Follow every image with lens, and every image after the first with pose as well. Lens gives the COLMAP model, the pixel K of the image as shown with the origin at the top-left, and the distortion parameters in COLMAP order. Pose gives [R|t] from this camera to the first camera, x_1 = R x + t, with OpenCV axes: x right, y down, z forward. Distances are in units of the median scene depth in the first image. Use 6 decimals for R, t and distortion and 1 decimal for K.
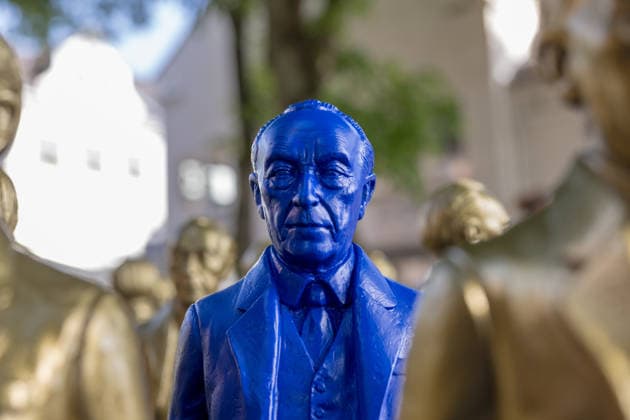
lens RADIAL K [[1053.7, 0, 315.0], [0, 1053.7, 210.0], [0, 0, 1]] dist [-0.011145, -0.036810]
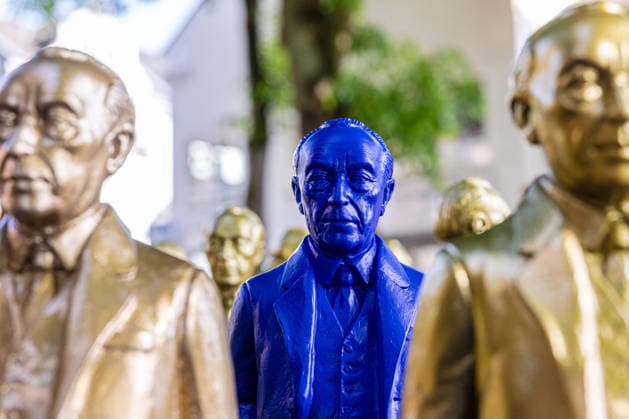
lens RADIAL K [[1052.0, 0, 314.5], [0, 1052.0, 209.5], [0, 0, 1]] dist [-0.011145, -0.036810]
pose [[0.999760, 0.013094, -0.017550, -0.014844], [-0.012865, 0.999831, 0.013110, -0.014289], [0.017719, -0.012881, 0.999760, -0.245911]]
